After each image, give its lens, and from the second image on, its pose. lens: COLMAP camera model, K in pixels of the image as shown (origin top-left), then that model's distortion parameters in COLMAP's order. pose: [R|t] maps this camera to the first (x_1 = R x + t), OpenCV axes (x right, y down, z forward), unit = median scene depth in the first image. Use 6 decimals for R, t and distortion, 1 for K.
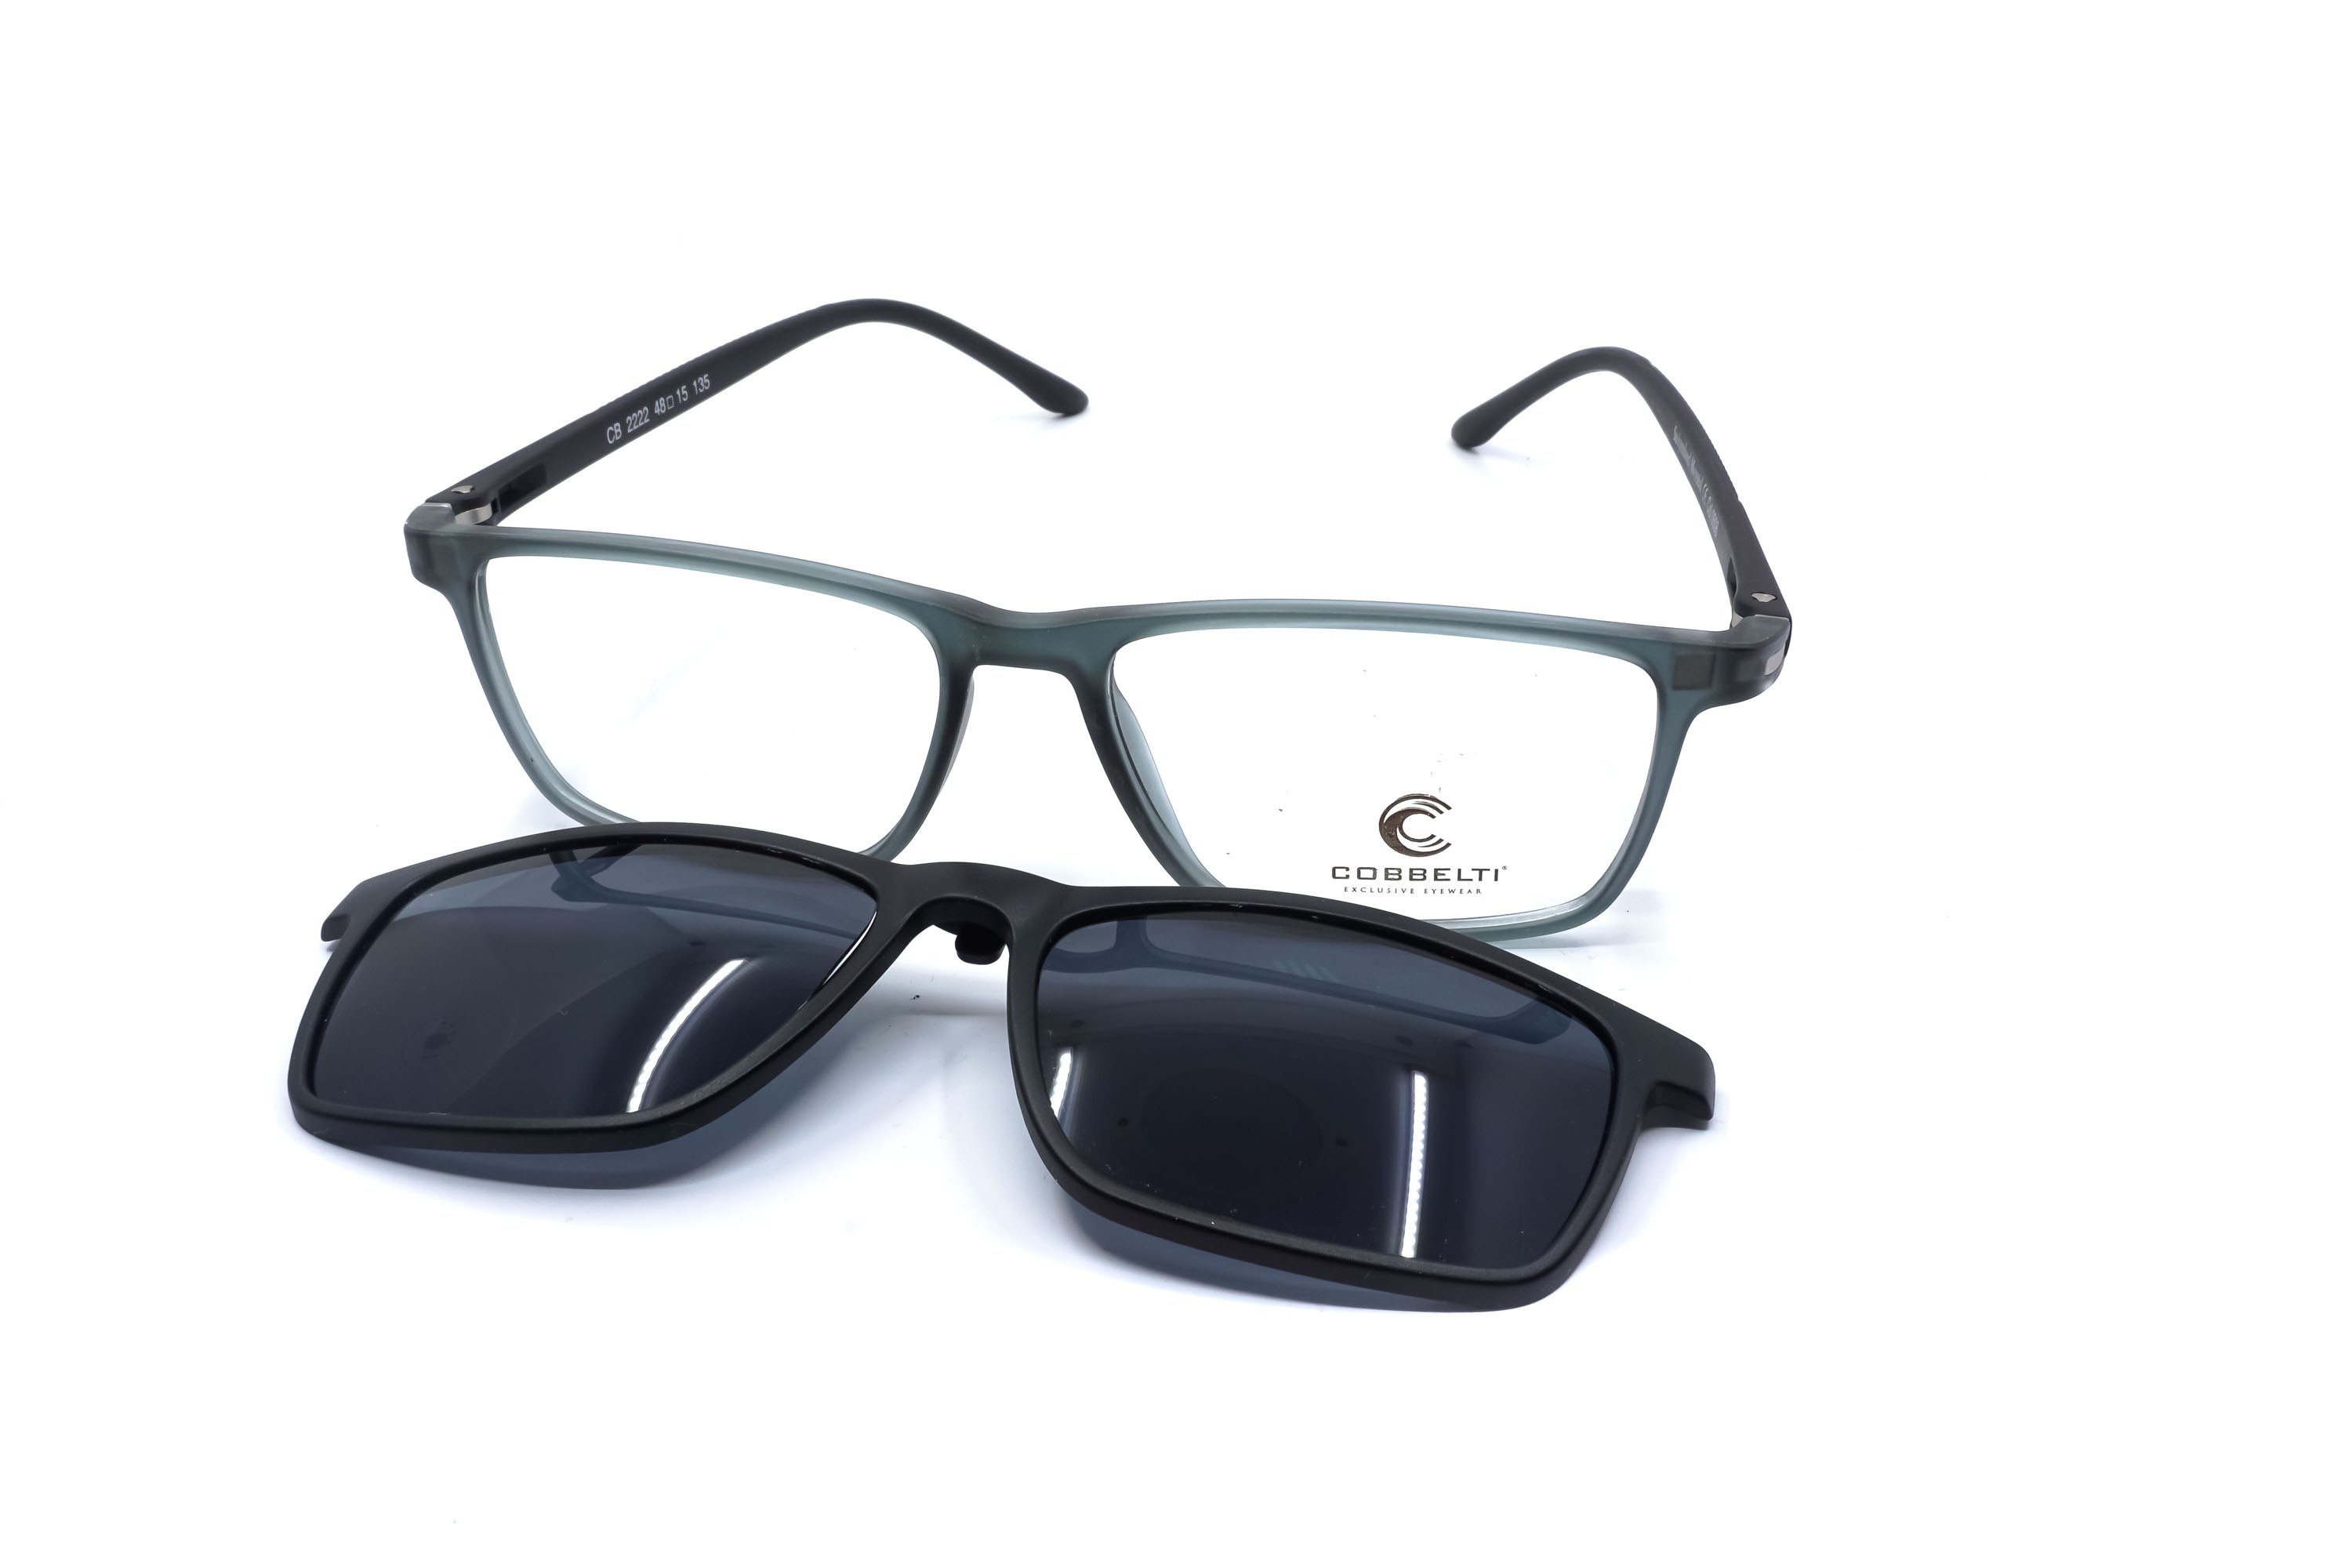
lens RADIAL K [[2296.1, 0, 1161.2], [0, 2296.1, 794.3], [0, 0, 1]] dist [0.018605, 0.000000]
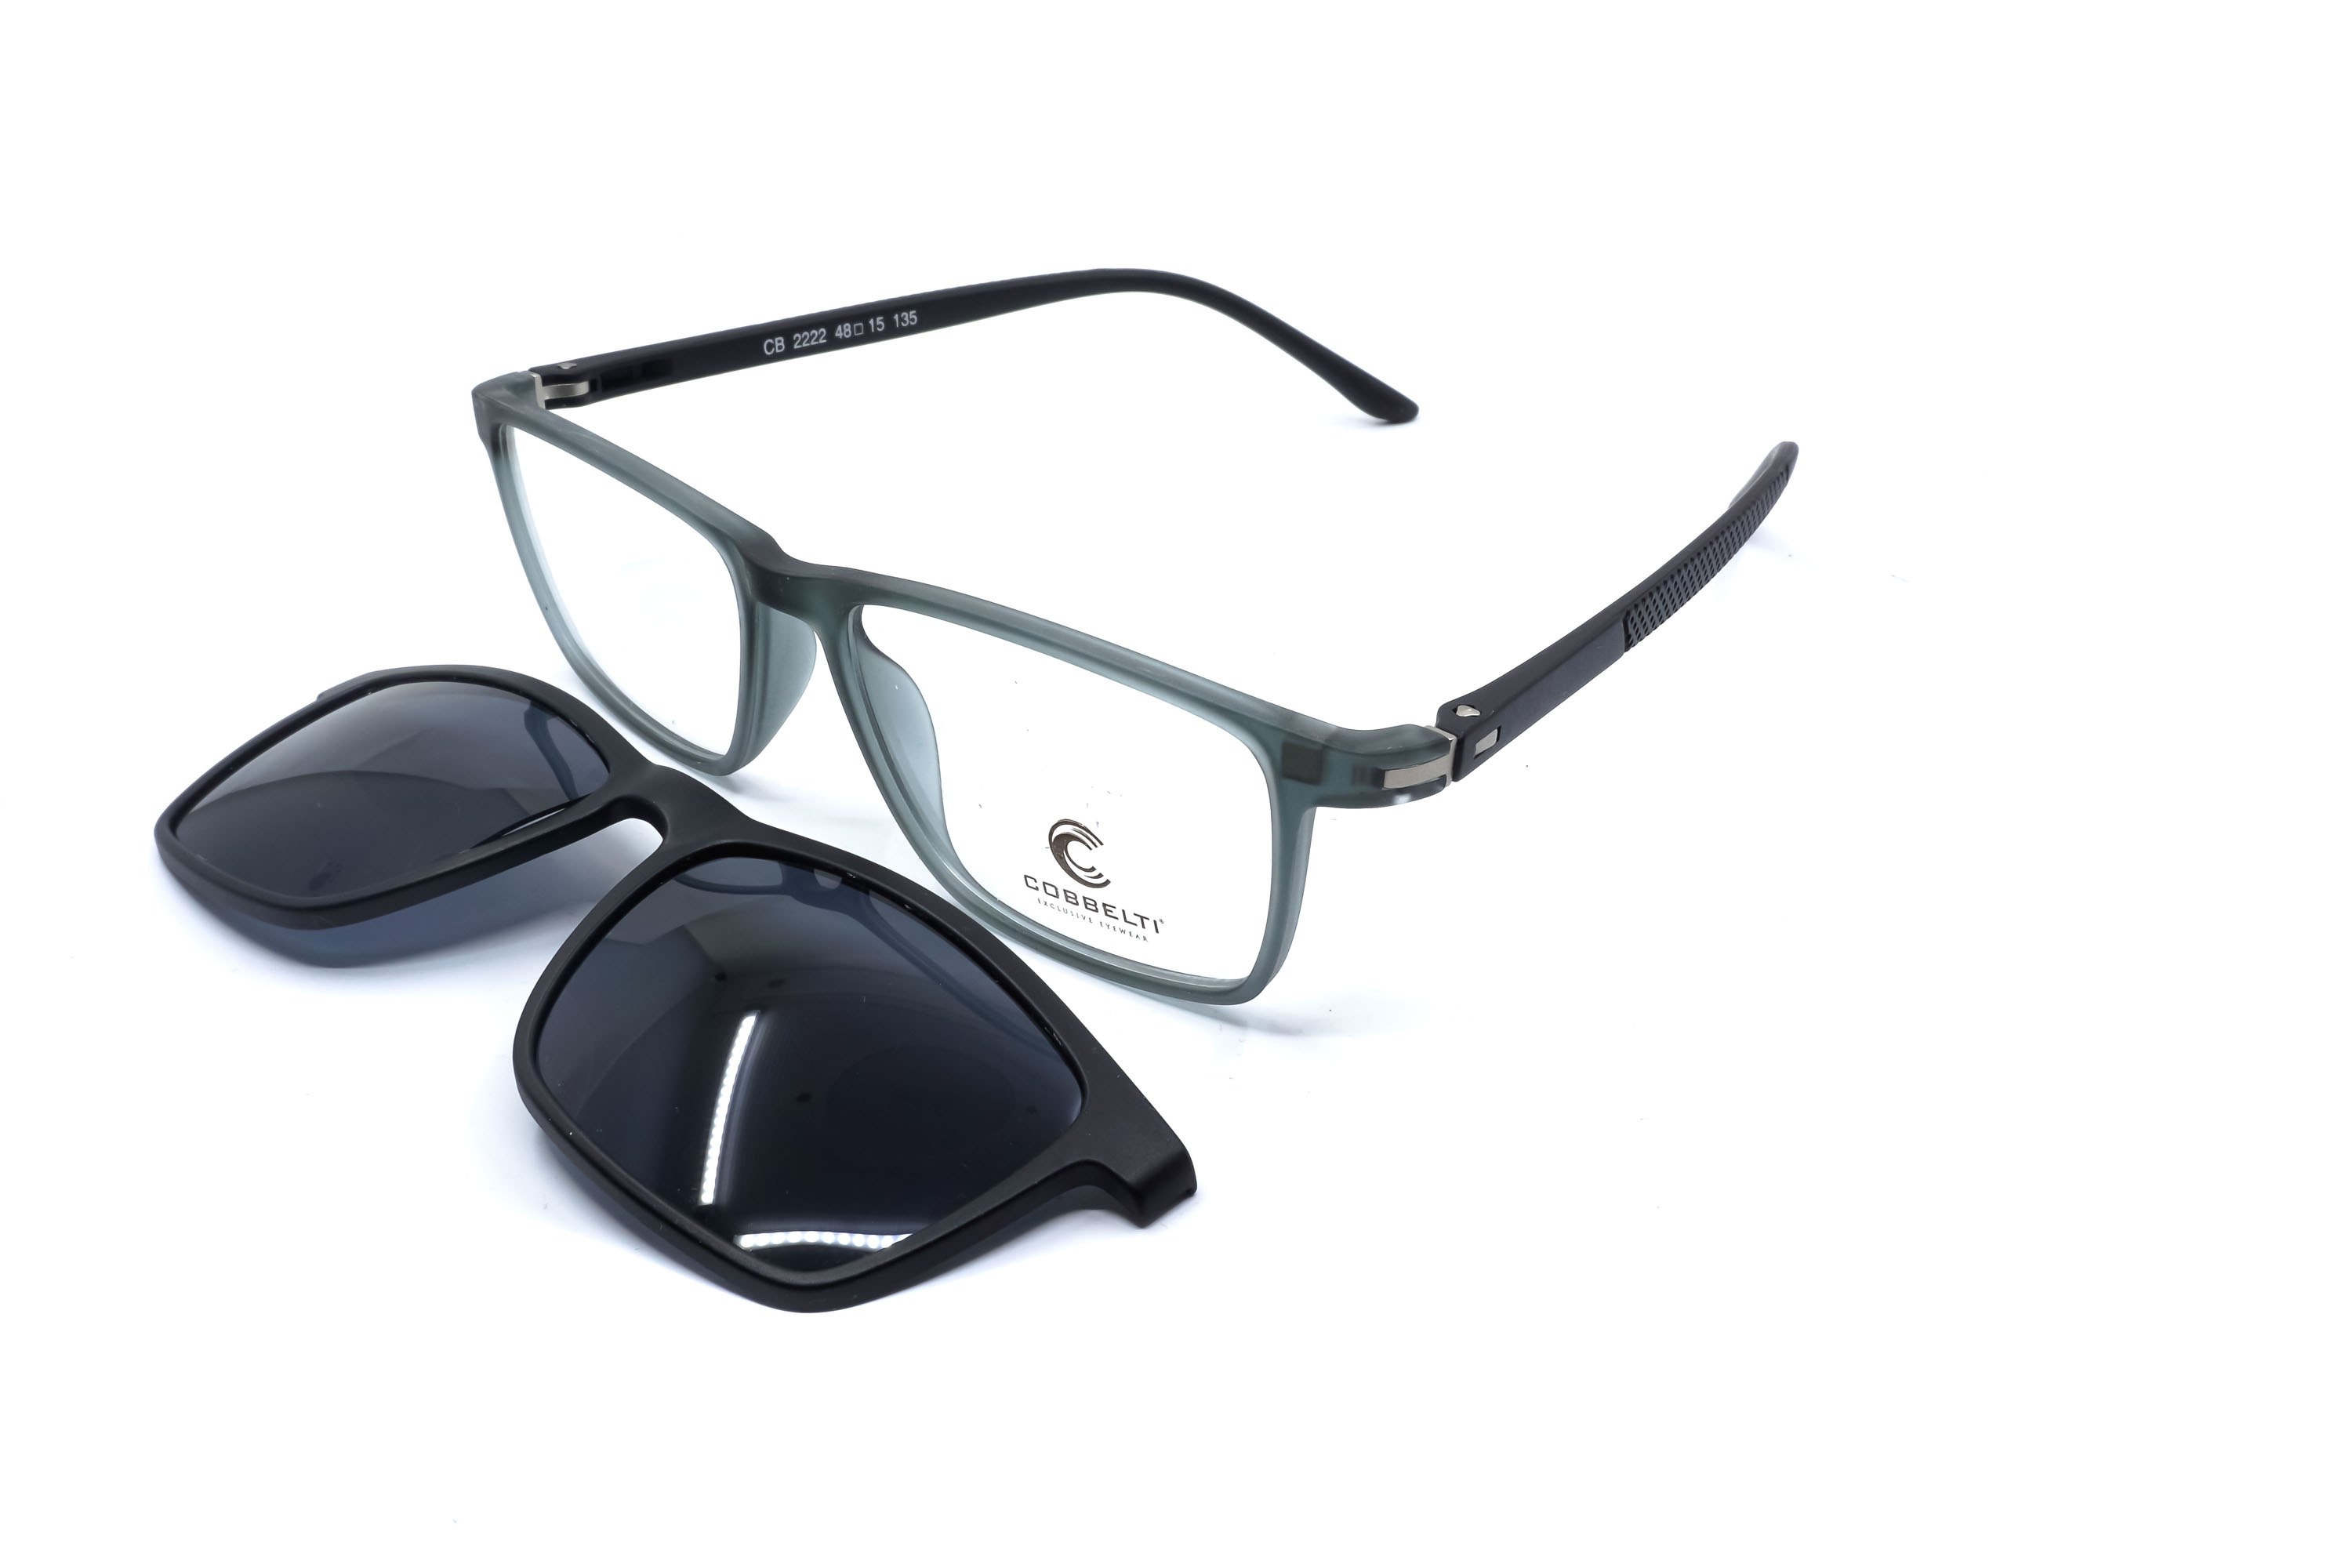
lens RADIAL K [[2296.1, 0, 1197.2], [0, 2296.1, 778.6], [0, 0, 1]] dist [0.018605, 0.000000]
pose [[0.867960, 0.243642, -0.432762, 0.560922], [-0.244381, 0.968123, 0.054910, -0.081725], [0.432346, 0.058099, 0.899834, 0.137175]]
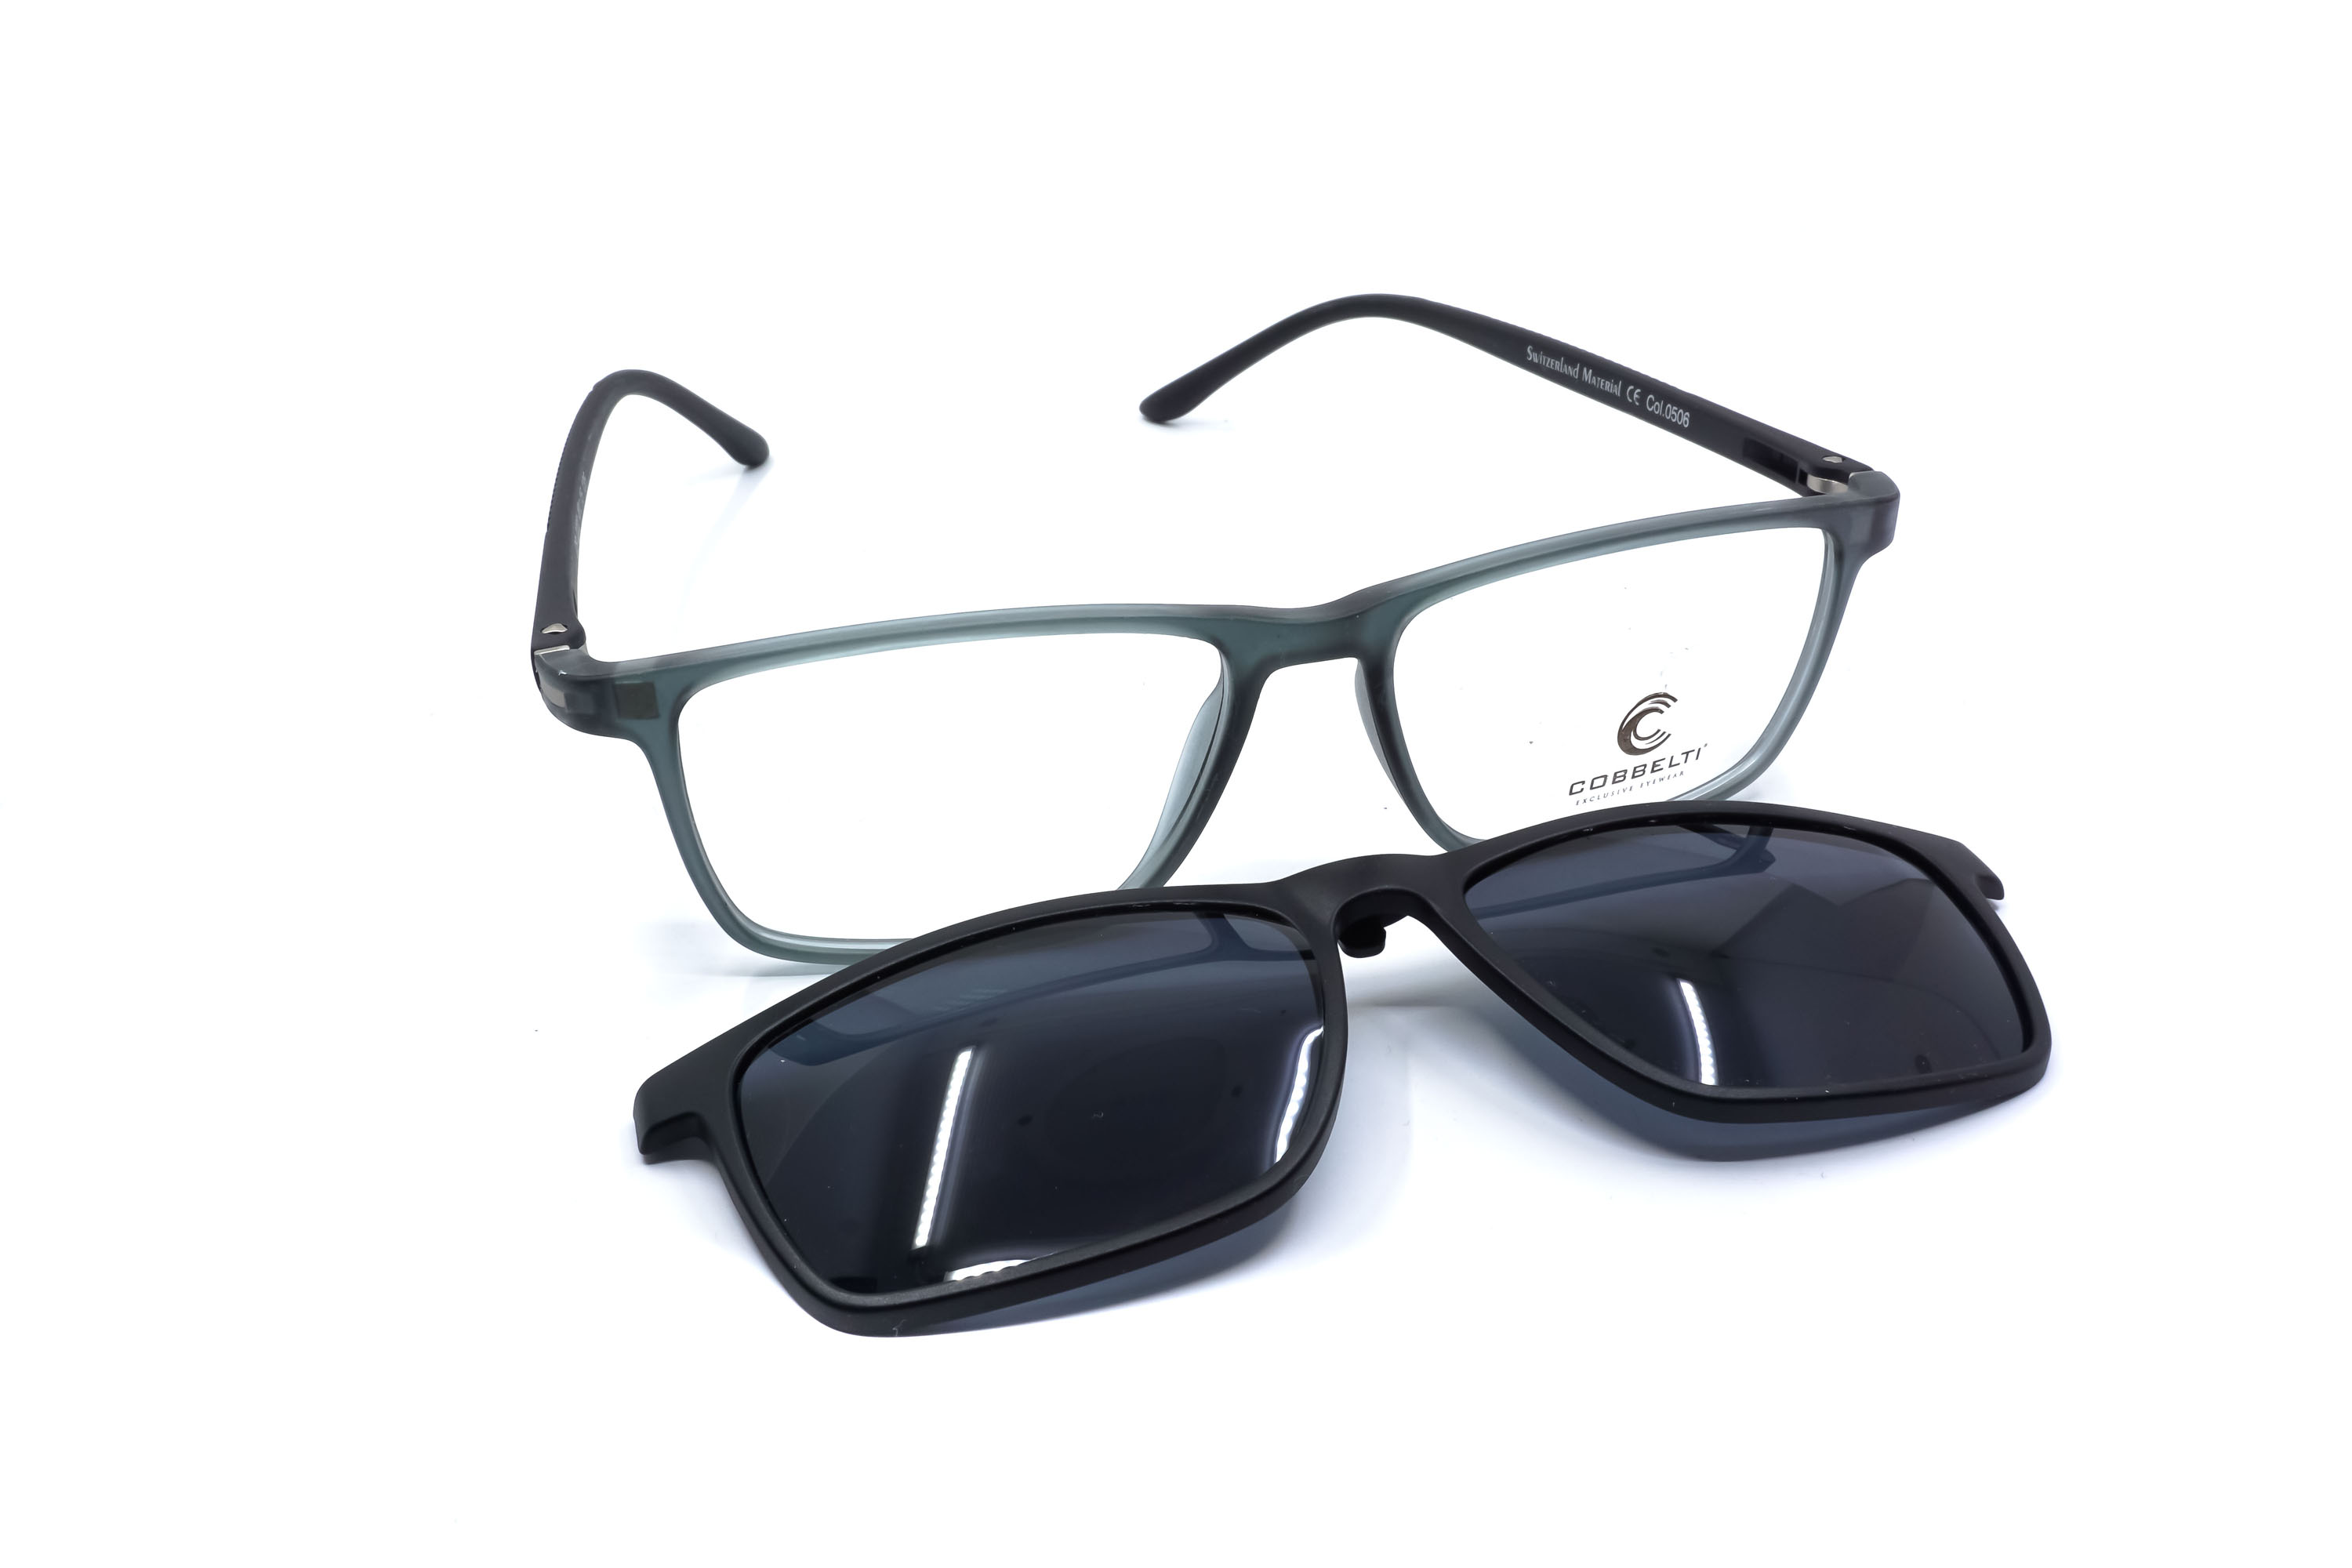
lens RADIAL K [[2296.1, 0, 1105.0], [0, 2296.1, 758.4], [0, 0, 1]] dist [0.018605, 0.000000]
pose [[0.873204, -0.238776, 0.424855, -0.563079], [0.248341, 0.968087, 0.033666, -0.069285], [-0.419335, 0.076112, 0.904635, 0.130158]]
